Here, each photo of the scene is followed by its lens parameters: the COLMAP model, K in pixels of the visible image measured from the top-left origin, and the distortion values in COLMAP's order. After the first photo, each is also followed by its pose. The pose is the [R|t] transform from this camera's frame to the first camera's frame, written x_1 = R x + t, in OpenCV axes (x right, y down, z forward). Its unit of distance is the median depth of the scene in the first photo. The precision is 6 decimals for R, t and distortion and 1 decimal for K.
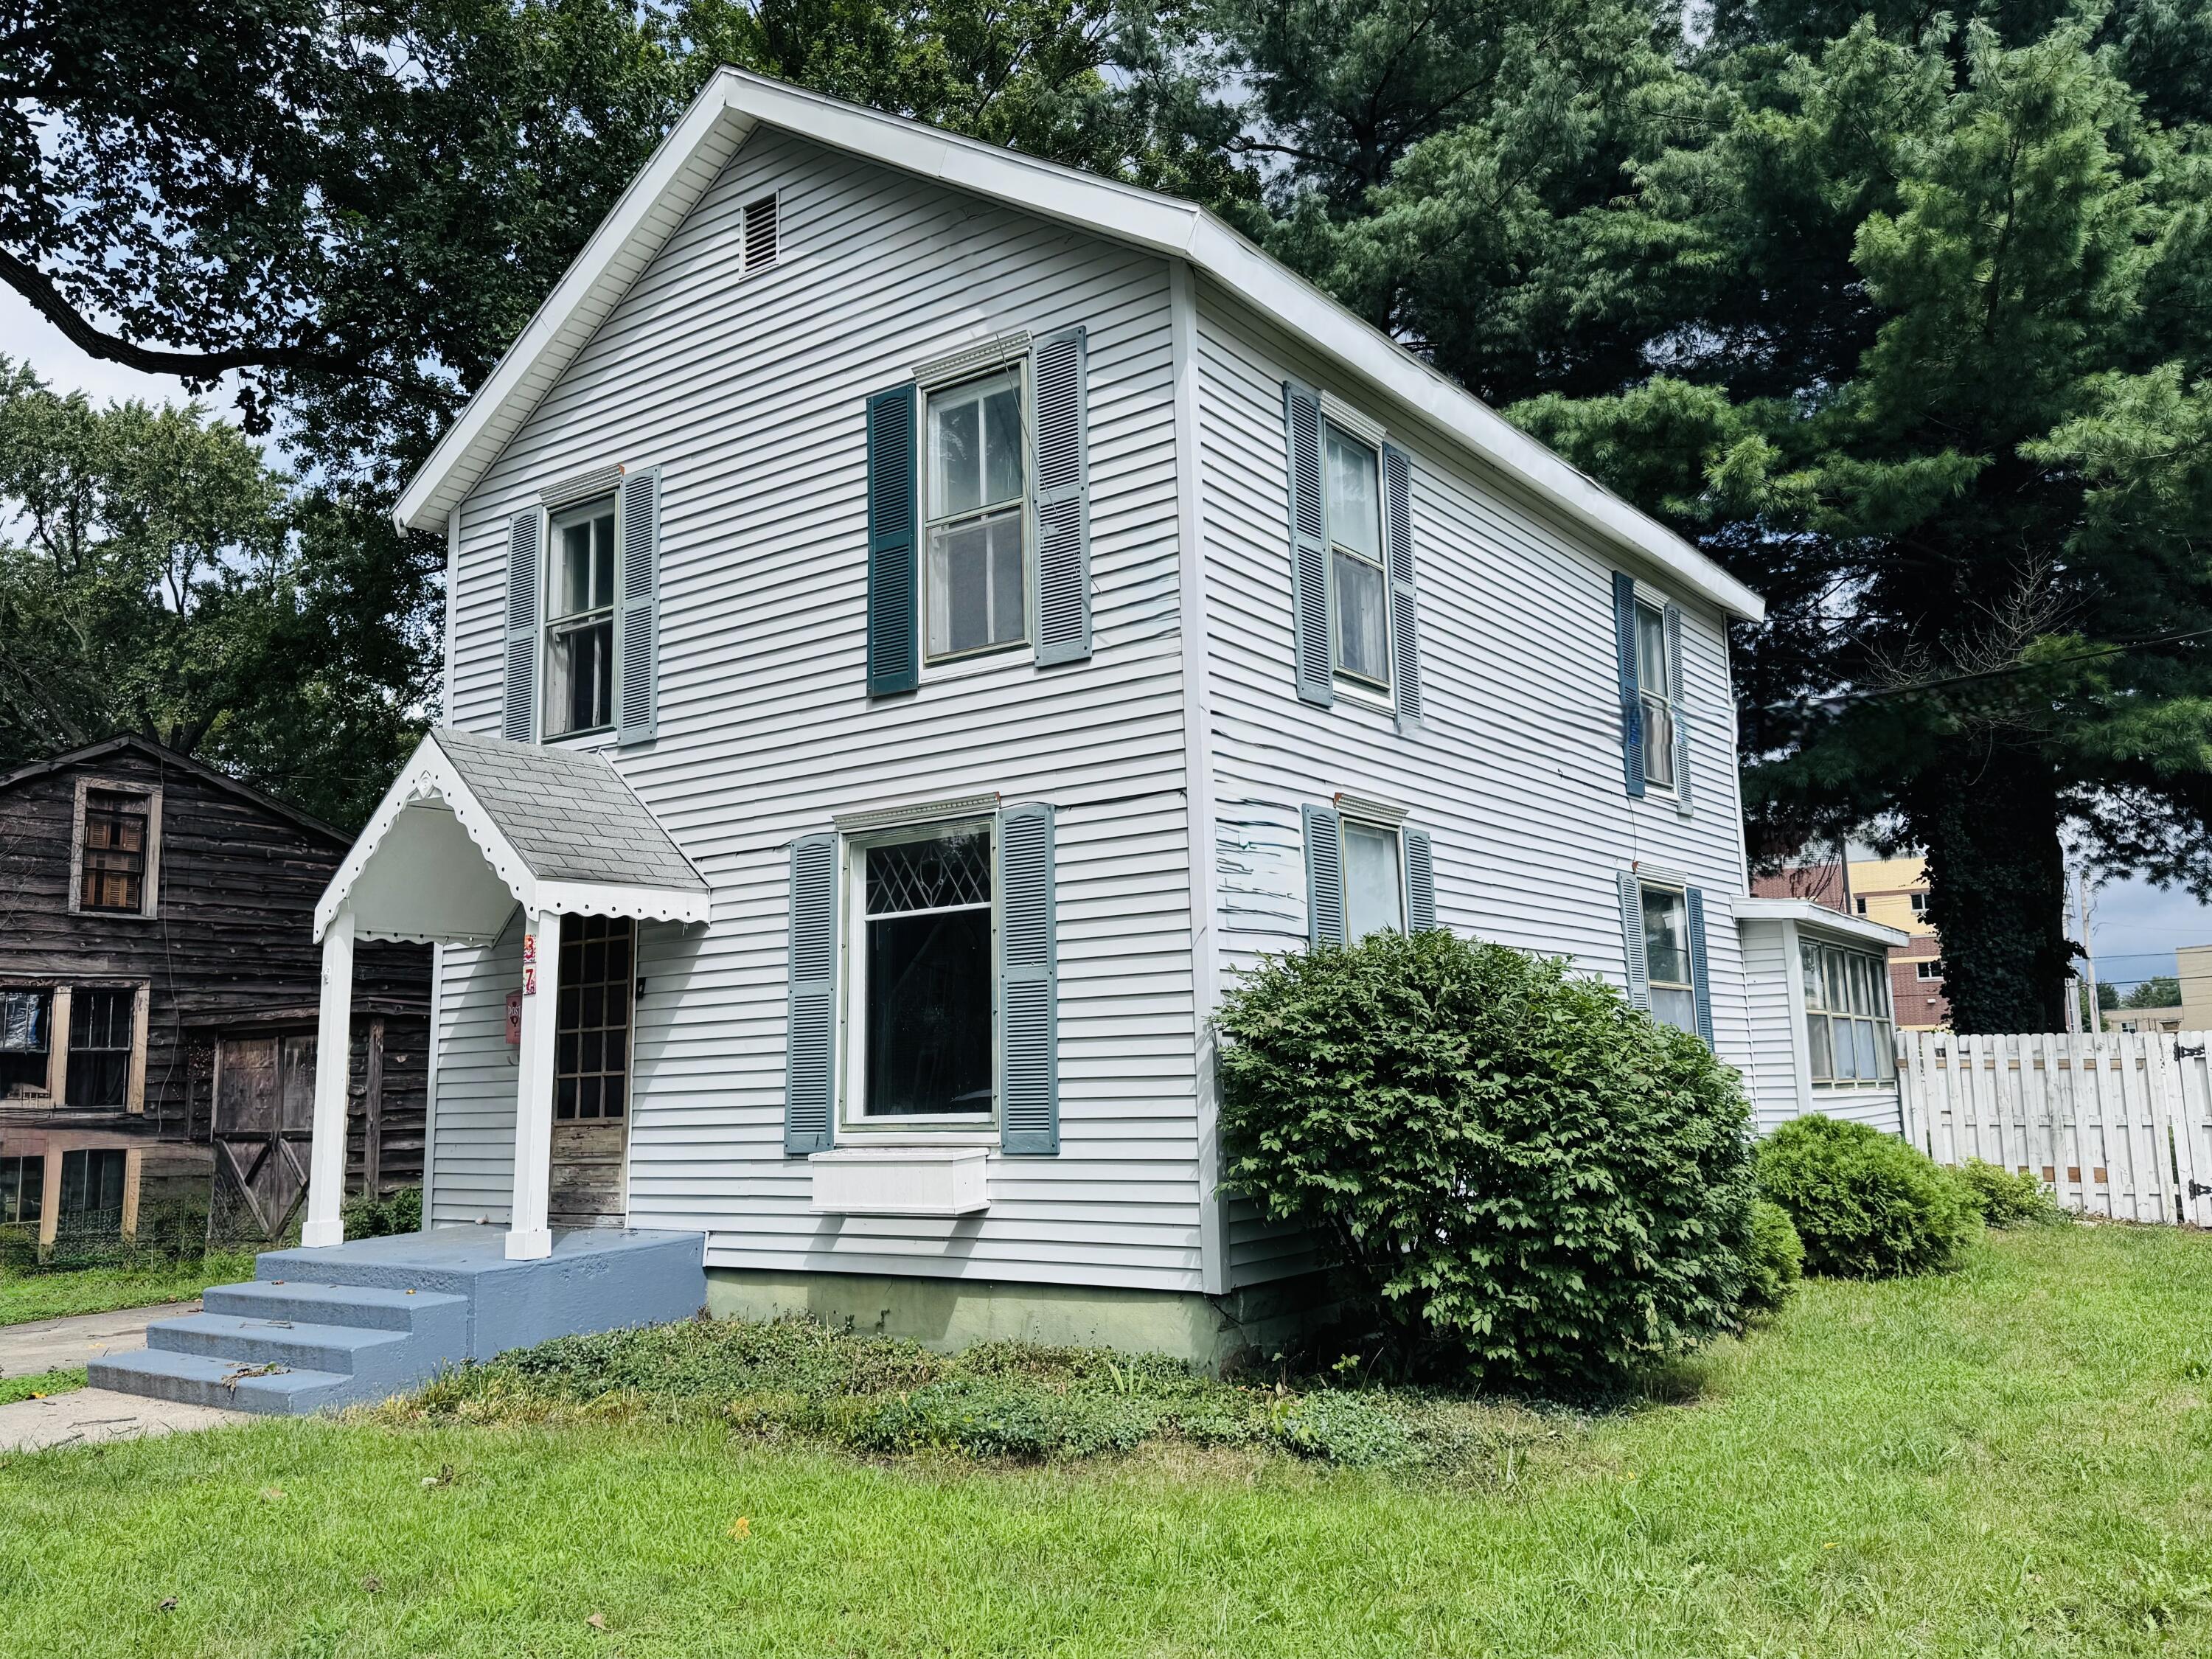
lens RADIAL K [[1742.4, 0, 1116.6], [0, 1742.4, 830.9], [0, 0, 1]] dist [0.084663, -0.068831]
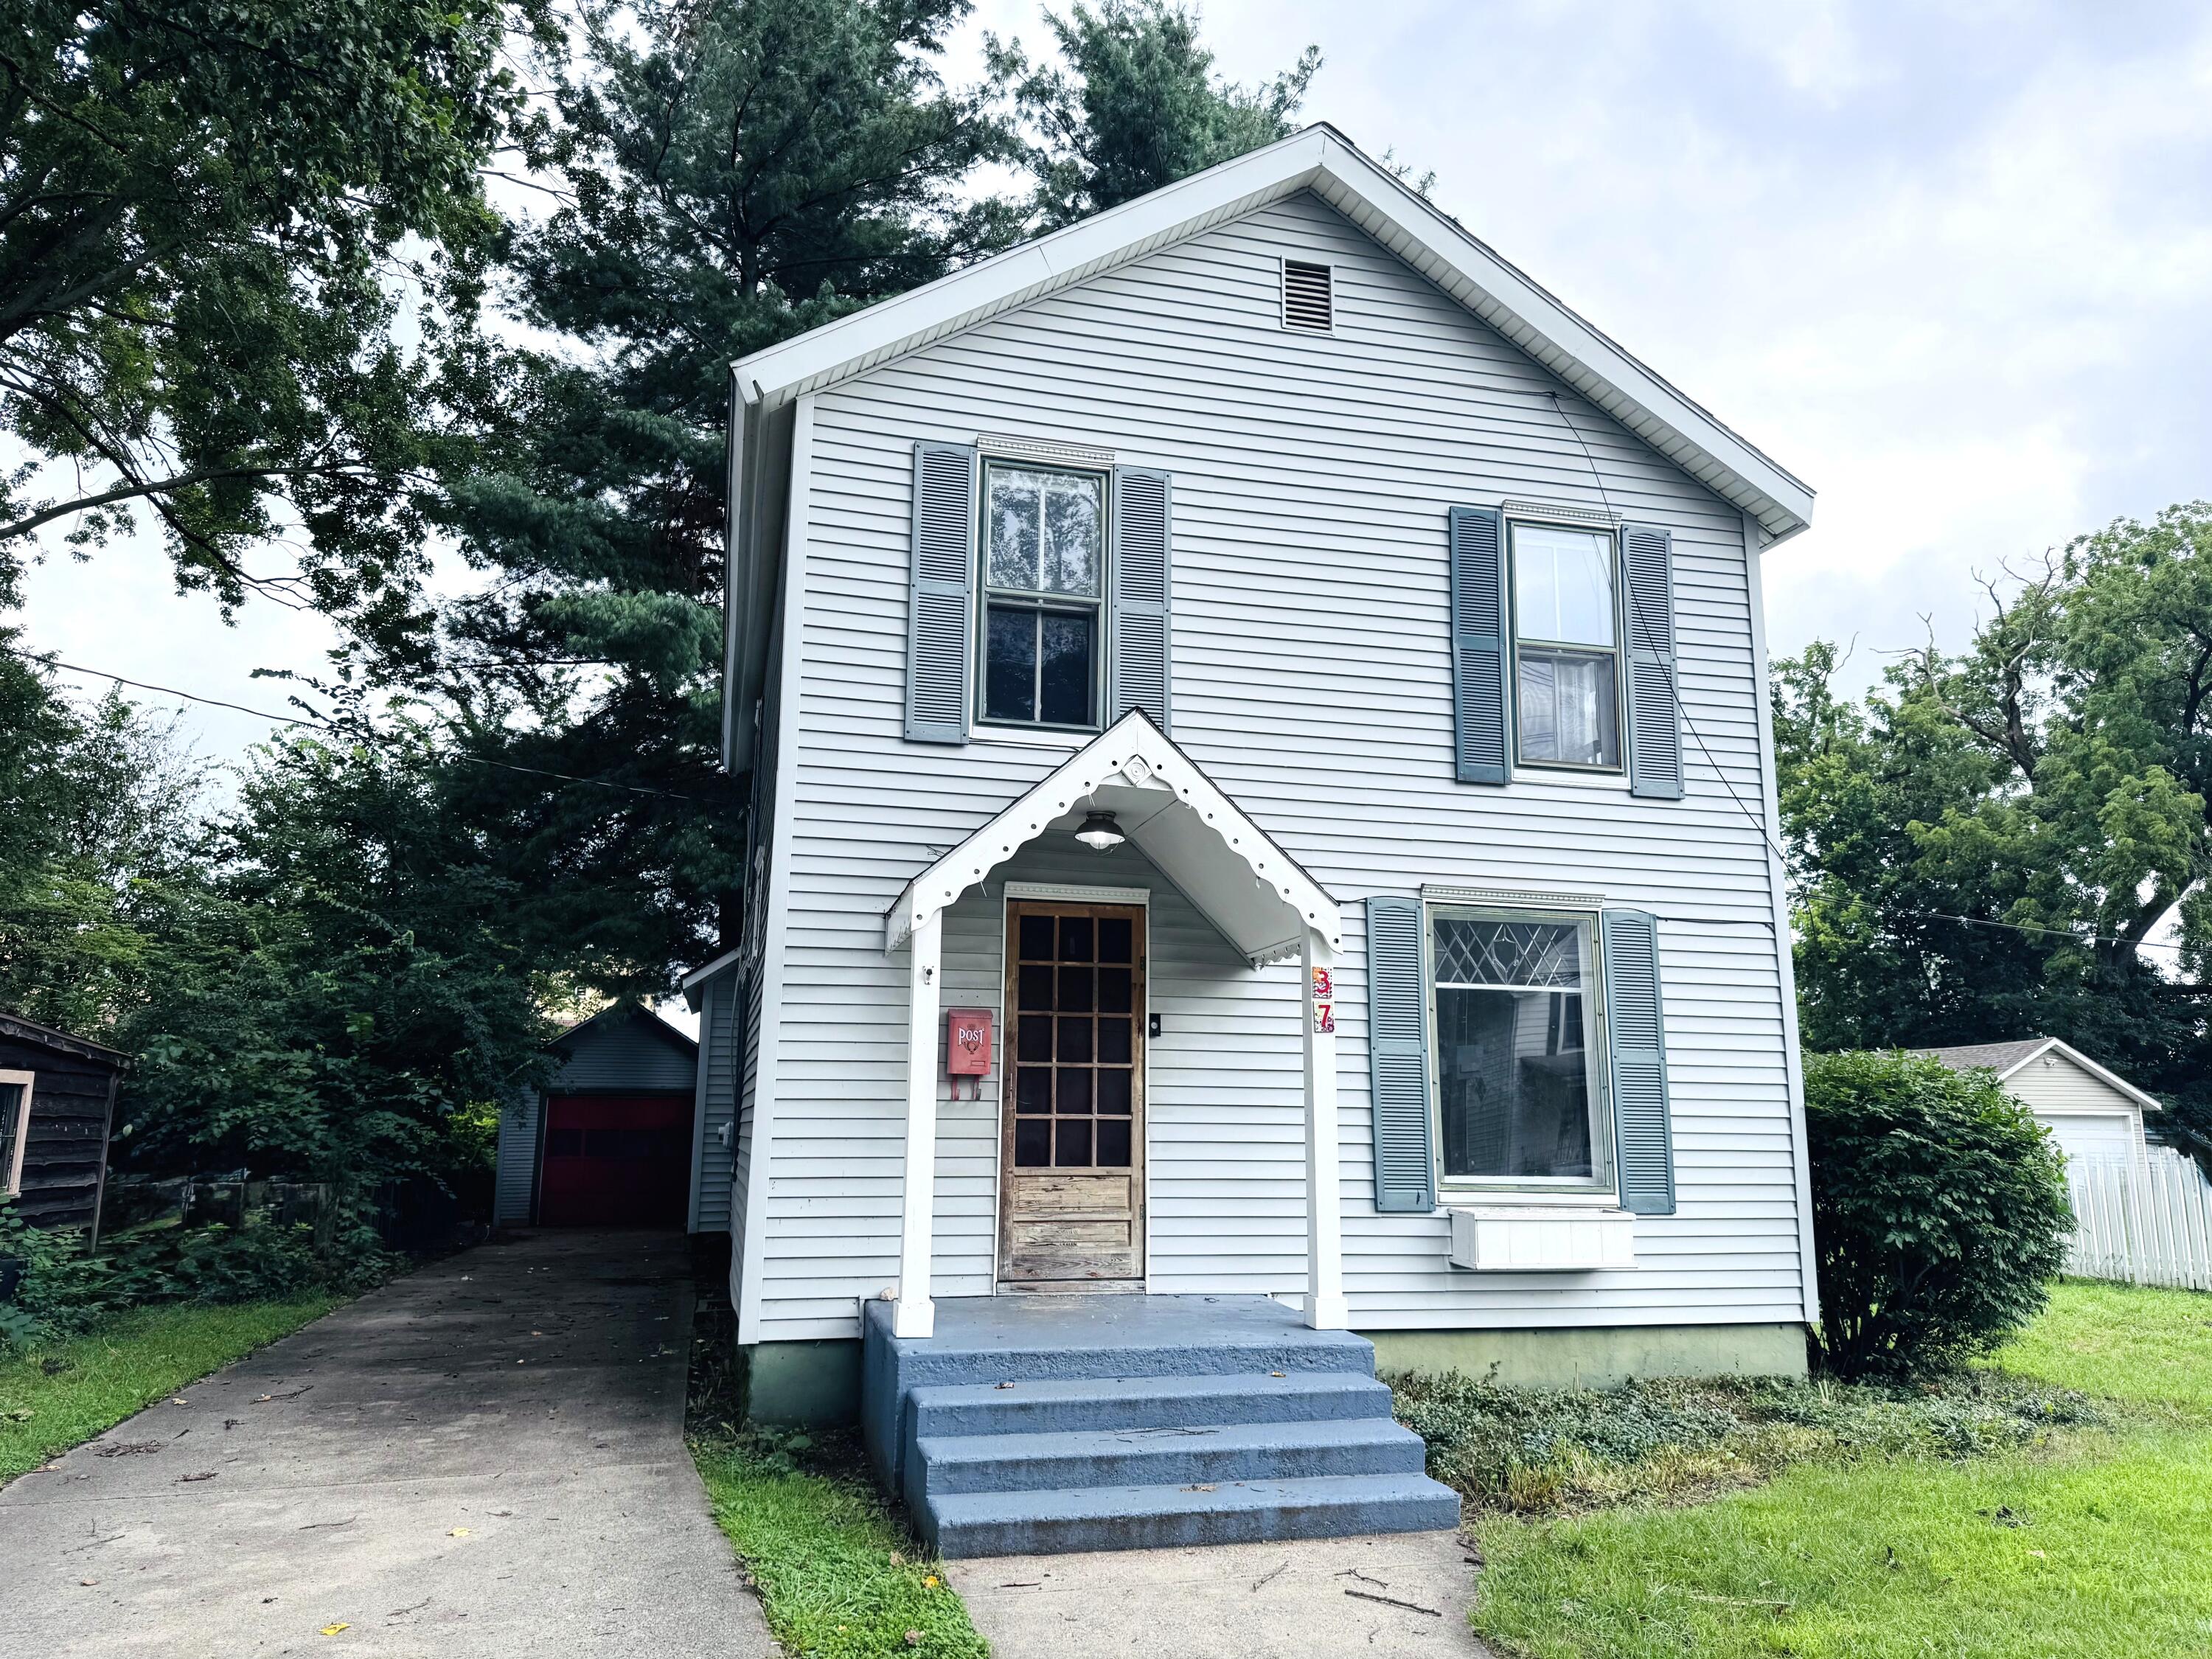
lens RADIAL K [[1553.8, 0, 1116.1], [0, 1553.8, 817.5], [0, 0, 1]] dist [0.071317, -0.063905]
pose [[0.641260, 0.180614, 0.745764, -1.006230], [-0.139852, 0.983134, -0.117848, 0.090419], [-0.754471, -0.028725, 0.655704, 0.540032]]
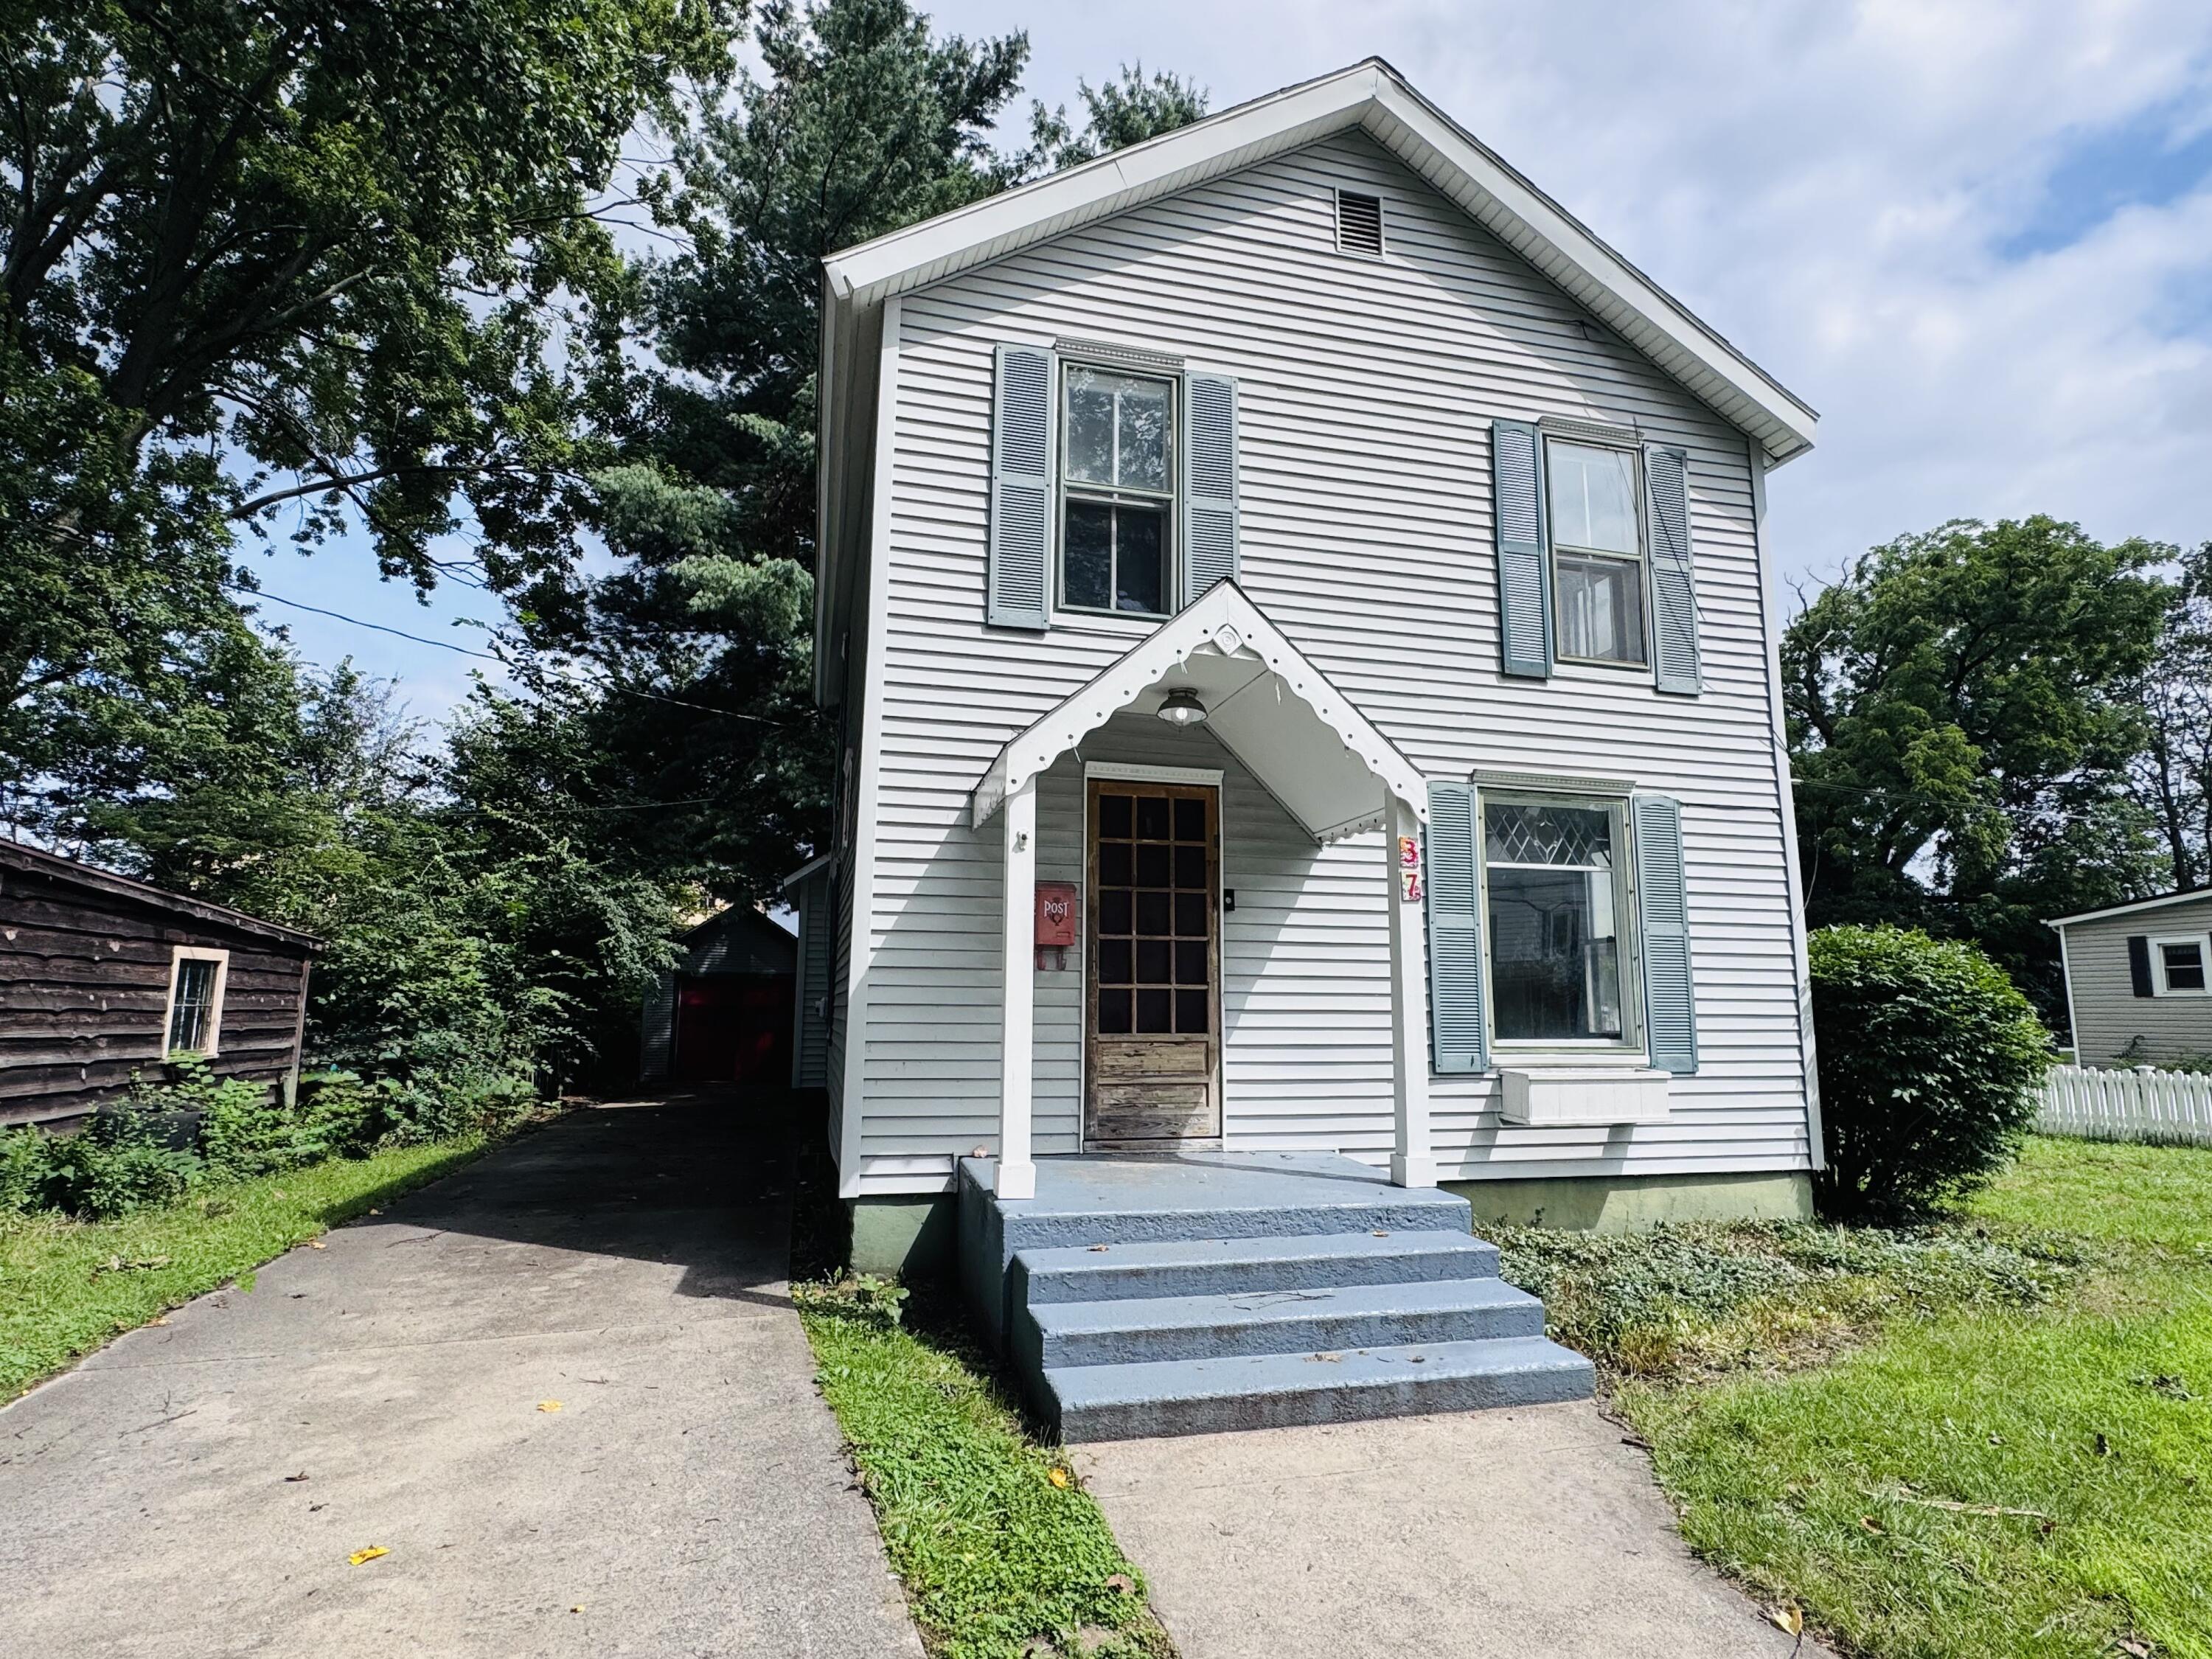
lens RADIAL K [[1164.9, 0, 1116.5], [0, 1164.9, 828.6], [0, 0, 1]] dist [-0.002654, 0.007006]
pose [[0.637630, 0.148750, 0.755845, -0.884814], [-0.139134, 0.987281, -0.076924, 0.120686], [-0.757674, -0.056115, 0.650216, 0.702554]]
